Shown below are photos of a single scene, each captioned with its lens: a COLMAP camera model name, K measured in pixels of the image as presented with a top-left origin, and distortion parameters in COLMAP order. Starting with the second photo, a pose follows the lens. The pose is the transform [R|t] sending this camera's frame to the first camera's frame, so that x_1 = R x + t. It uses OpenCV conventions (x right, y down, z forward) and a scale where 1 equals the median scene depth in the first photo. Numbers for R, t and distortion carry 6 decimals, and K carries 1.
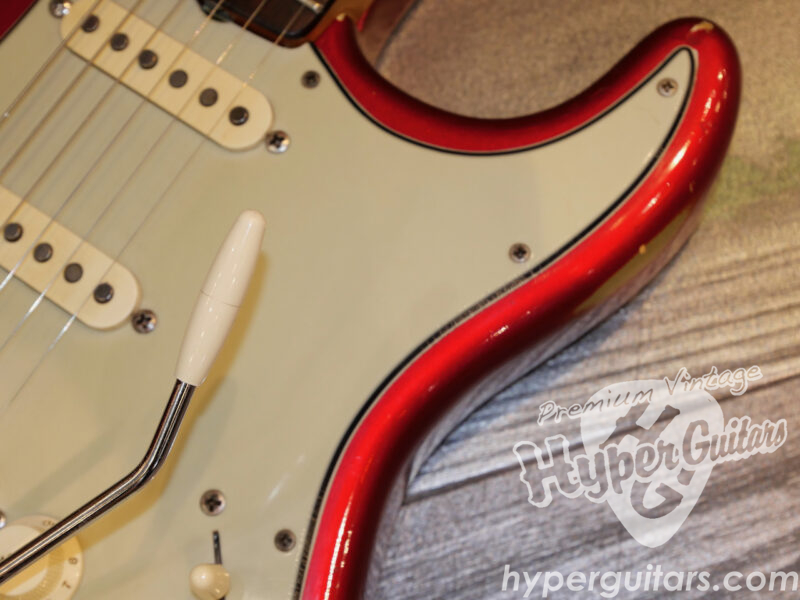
lens RADIAL K [[1480.7, 0, 400.0], [0, 1480.7, 300.0], [0, 0, 1]] dist [-0.036523, 0.117312]
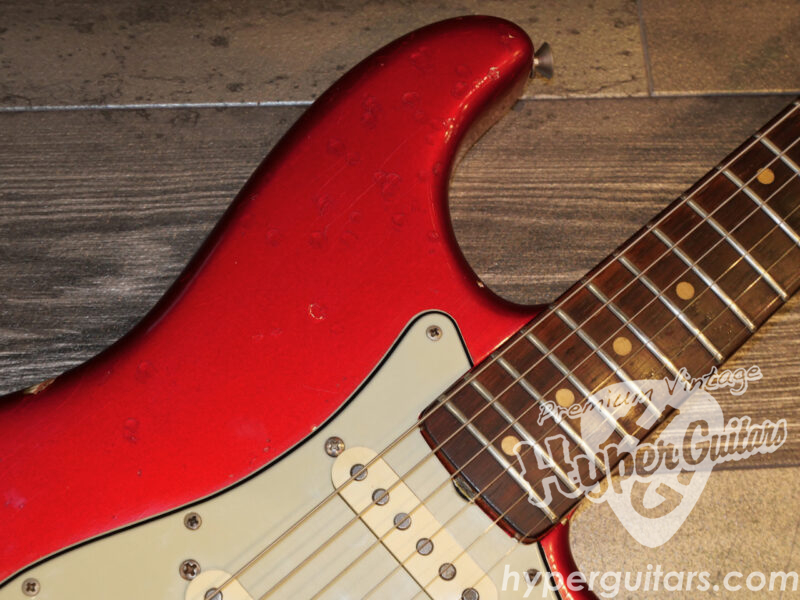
lens RADIAL K [[1480.7, 0, 400.0], [0, 1480.7, 300.0], [0, 0, 1]] dist [-0.036523, 0.117312]
pose [[0.954042, 0.274024, 0.121305, -0.362353], [-0.267074, 0.961088, -0.070572, -0.247893], [-0.135923, 0.034931, 0.990103, -0.150457]]
